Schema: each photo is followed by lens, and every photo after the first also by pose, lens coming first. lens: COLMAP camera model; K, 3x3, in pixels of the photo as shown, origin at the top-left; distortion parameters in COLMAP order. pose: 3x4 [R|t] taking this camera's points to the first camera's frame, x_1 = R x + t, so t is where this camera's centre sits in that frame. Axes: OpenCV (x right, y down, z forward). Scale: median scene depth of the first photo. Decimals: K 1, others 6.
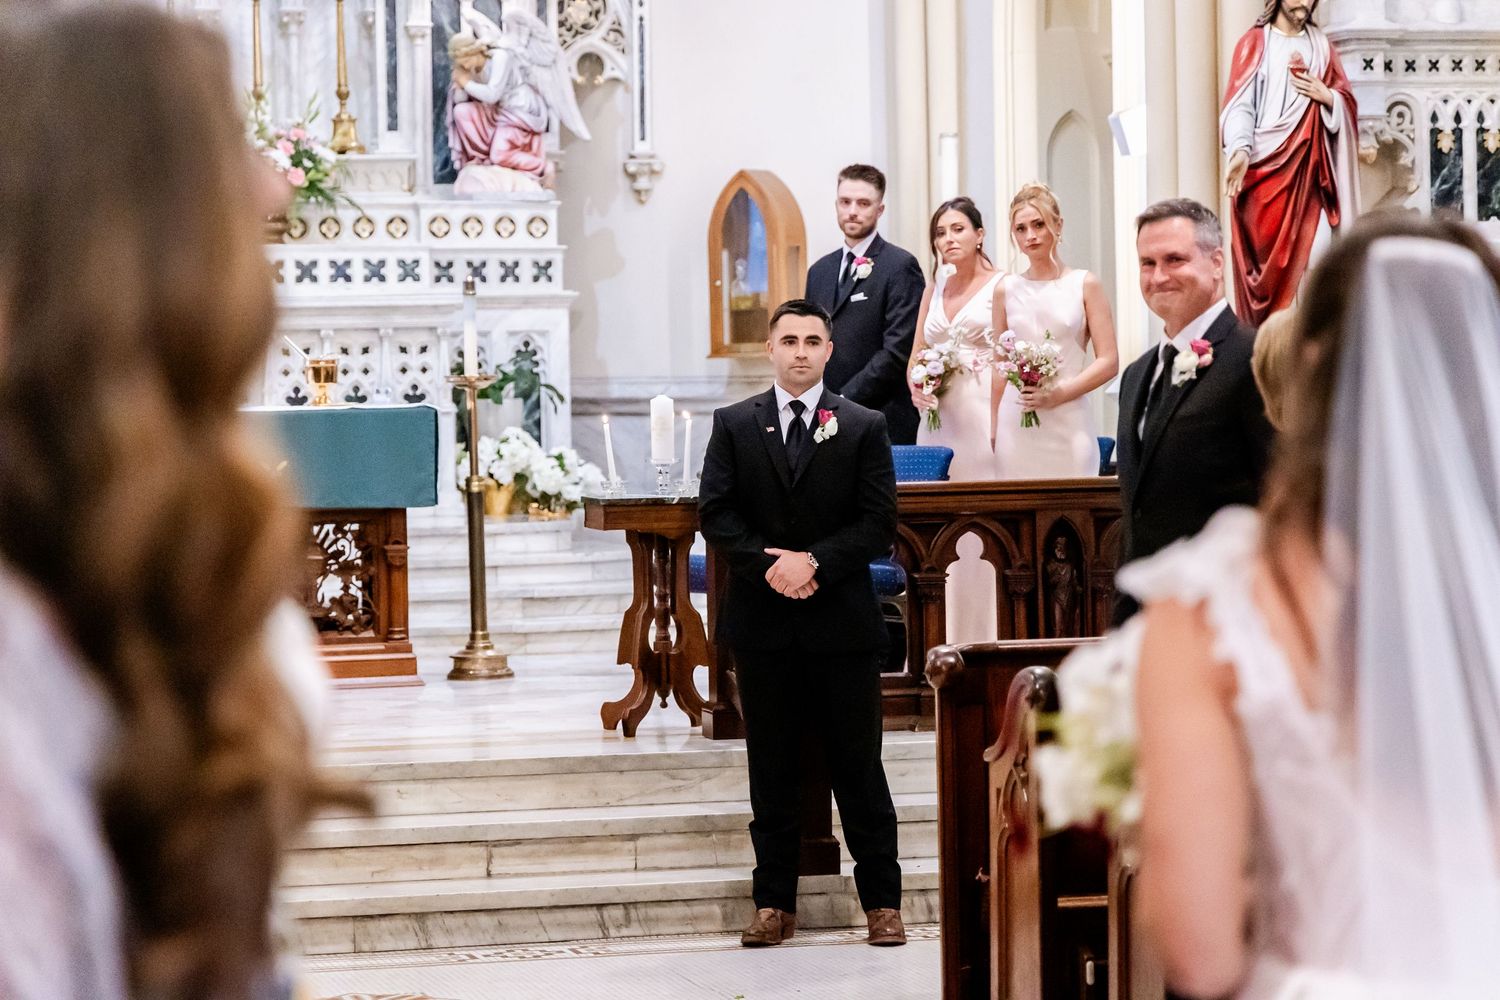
lens RADIAL K [[4382.7, 0, 698.4], [0, 4382.7, 502.7], [0, 0, 1]] dist [0.078688, -0.725456]
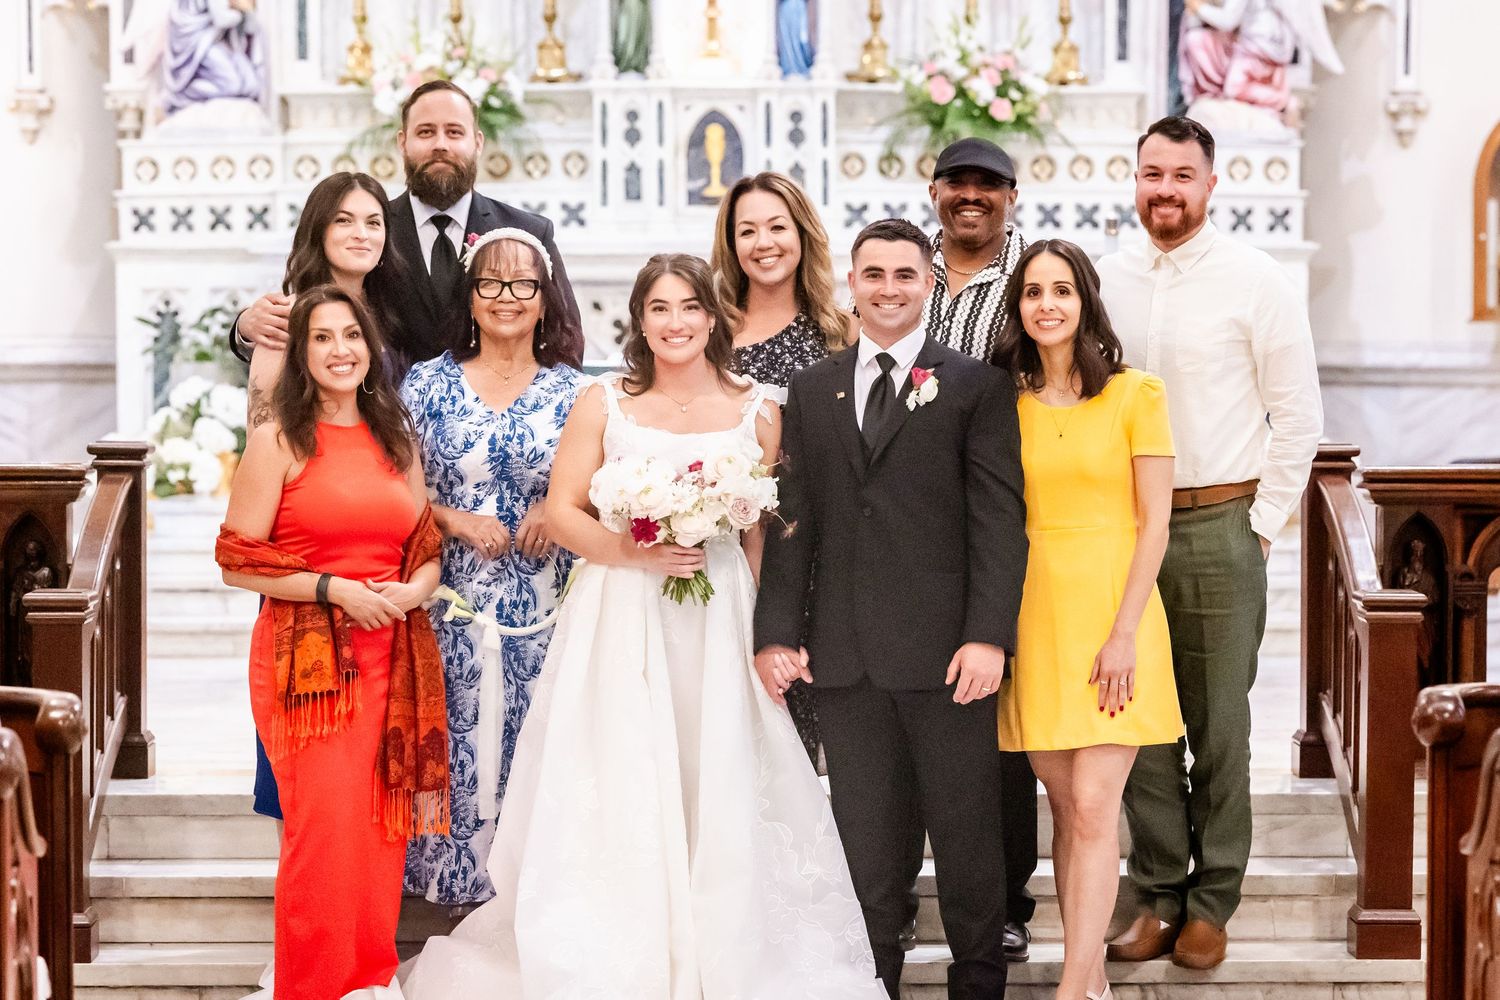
lens RADIAL K [[4101.4, 0, 853.3], [0, 4101.4, 538.8], [0, 0, 1]] dist [0.021858, -0.156733]
pose [[0.977373, 0.030593, -0.209301, 0.055717], [-0.027547, 0.999468, 0.017456, -0.000594], [0.209724, -0.011295, 0.977695, 0.171219]]
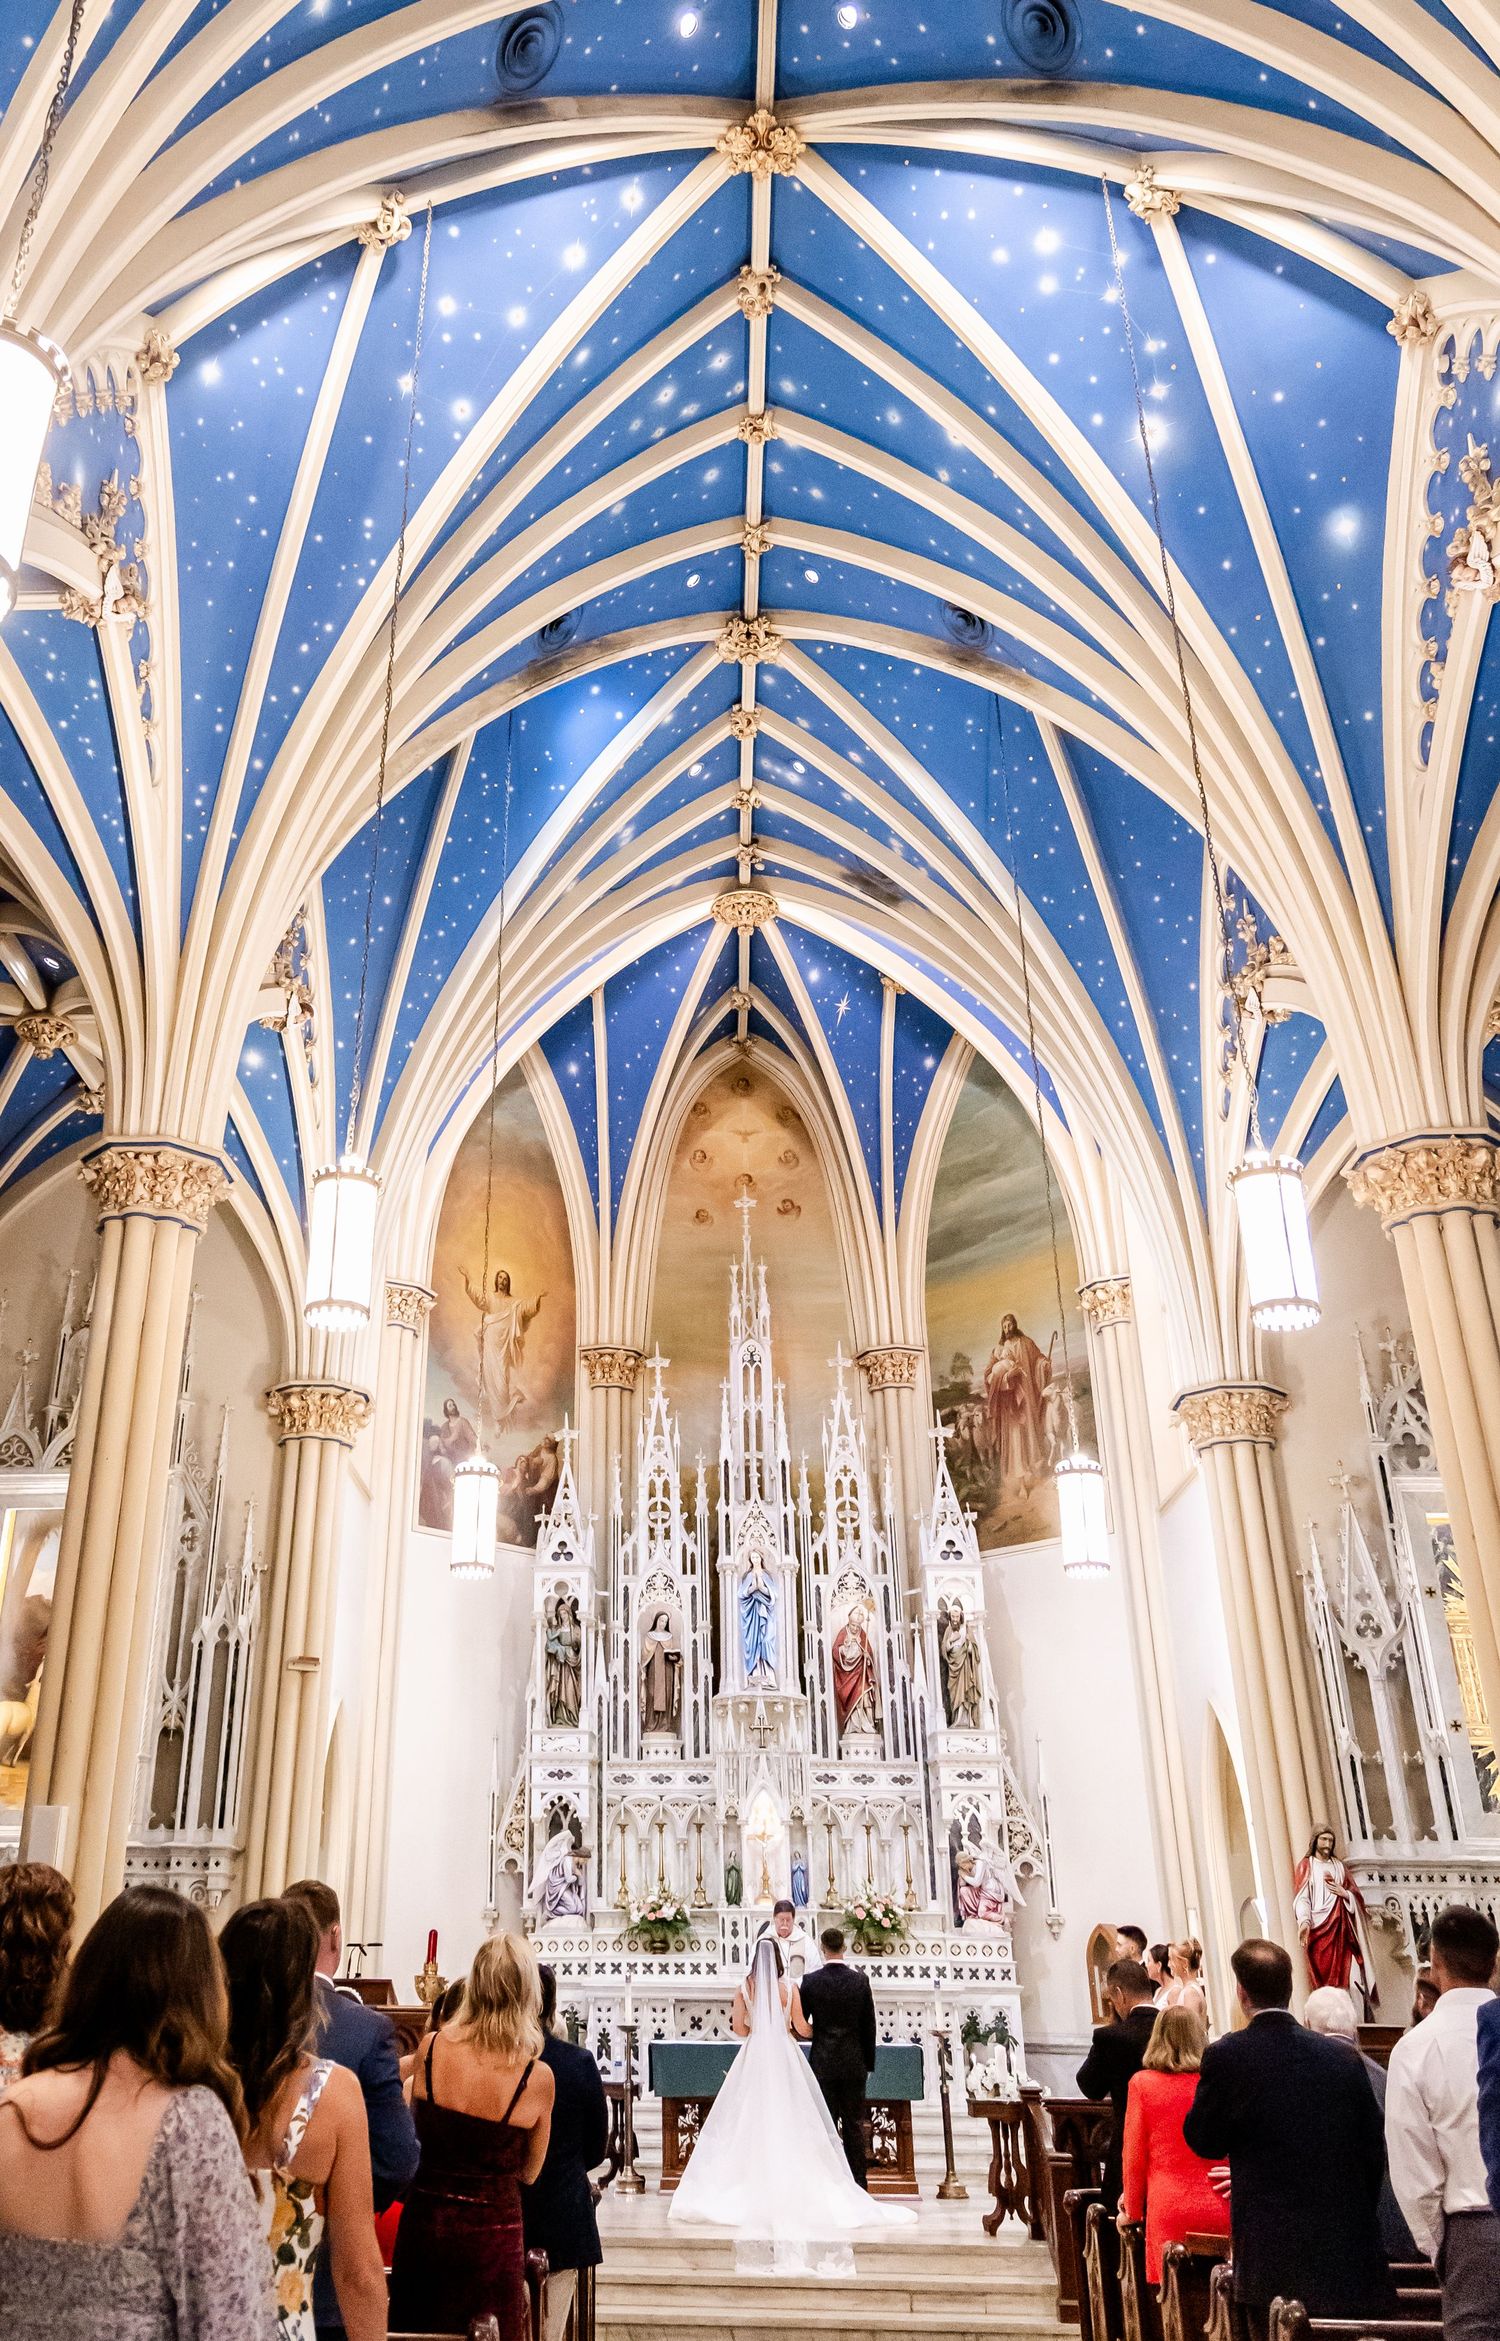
lens RADIAL K [[1894.8, 0, 587.6], [0, 1894.8, 999.4], [0, 0, 1]] dist [0.009058, -0.006737]
pose [[0.952638, -0.113752, -0.282032, 0.084483], [-0.041606, 0.869938, -0.491404, -0.003394], [0.301249, 0.479864, 0.824002, -0.044561]]
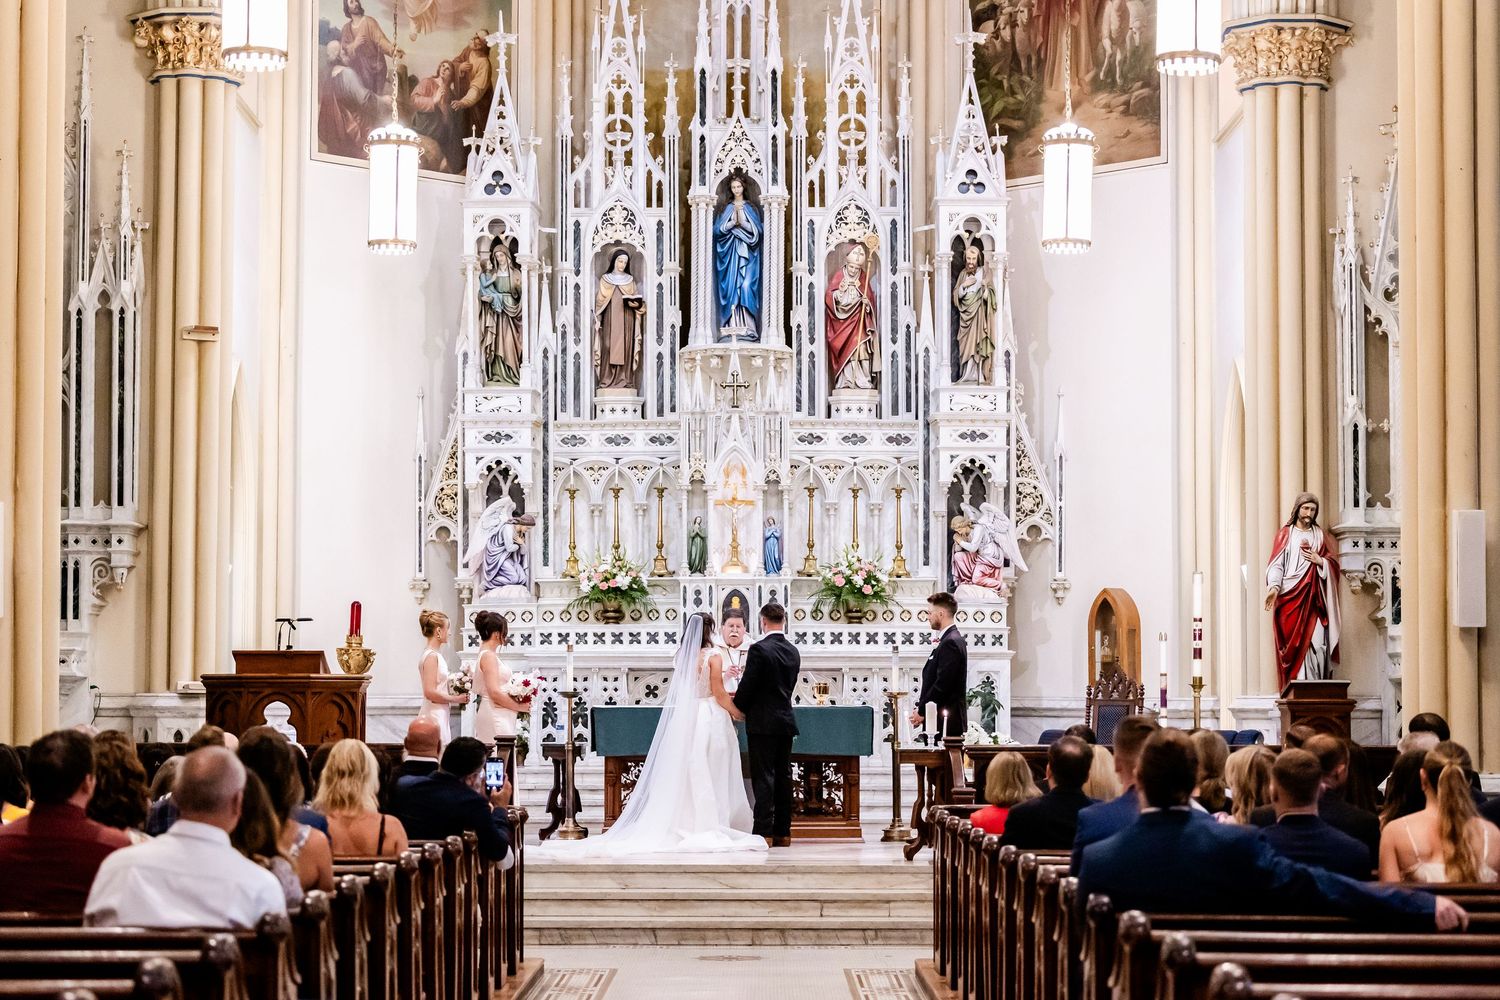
lens RADIAL K [[3355.4, 0, 752.0], [0, 3355.4, 473.9], [0, 0, 1]] dist [0.022496, 0.067526]
pose [[0.967998, 0.004901, -0.250910, 0.227377], [-0.029139, 0.995242, -0.092977, 0.014160], [0.249260, 0.097313, 0.963535, -0.441708]]
